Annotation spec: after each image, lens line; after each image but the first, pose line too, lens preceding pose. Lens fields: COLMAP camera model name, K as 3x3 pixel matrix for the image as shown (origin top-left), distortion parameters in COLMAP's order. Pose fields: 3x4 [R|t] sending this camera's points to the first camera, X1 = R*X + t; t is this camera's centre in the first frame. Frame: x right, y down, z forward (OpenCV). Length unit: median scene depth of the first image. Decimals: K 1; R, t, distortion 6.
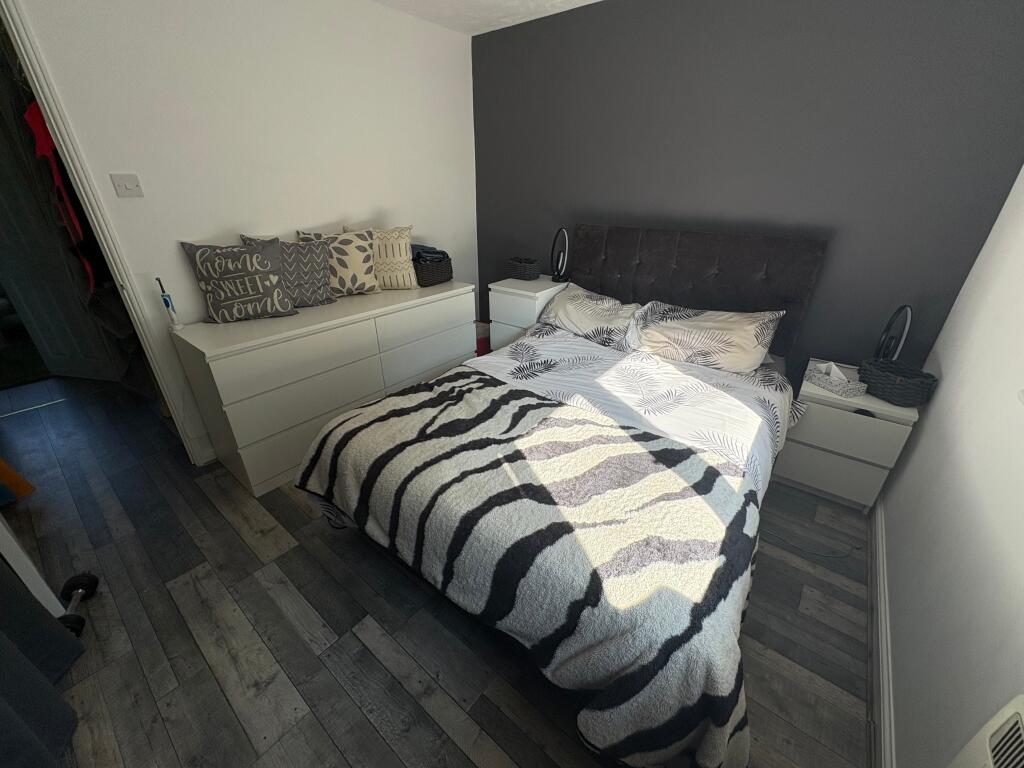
lens RADIAL K [[409.1, 0, 513.1], [0, 409.1, 382.3], [0, 0, 1]] dist [0.000116, 0.000205]
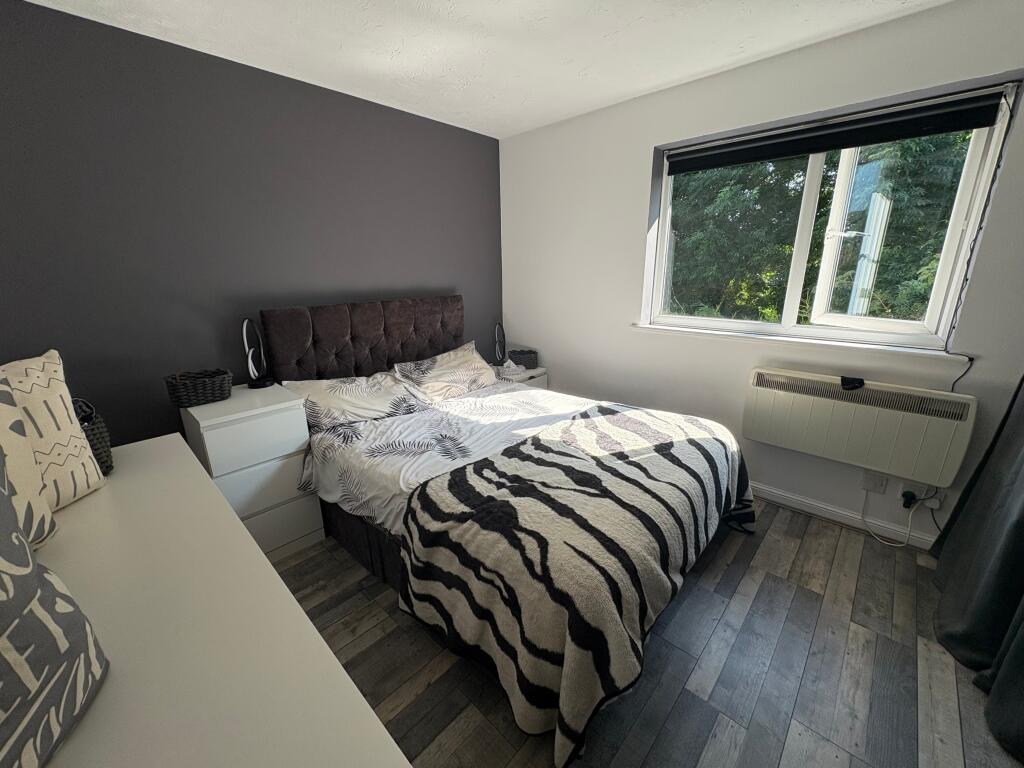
lens RADIAL K [[409.1, 0, 512.5], [0, 409.1, 382.0], [0, 0, 1]] dist [0.000116, 0.000205]
pose [[0.081435, -0.276537, 0.957547, -0.906151], [0.452901, 0.866085, 0.211606, -0.336162], [-0.887834, 0.416441, 0.195774, 0.737837]]
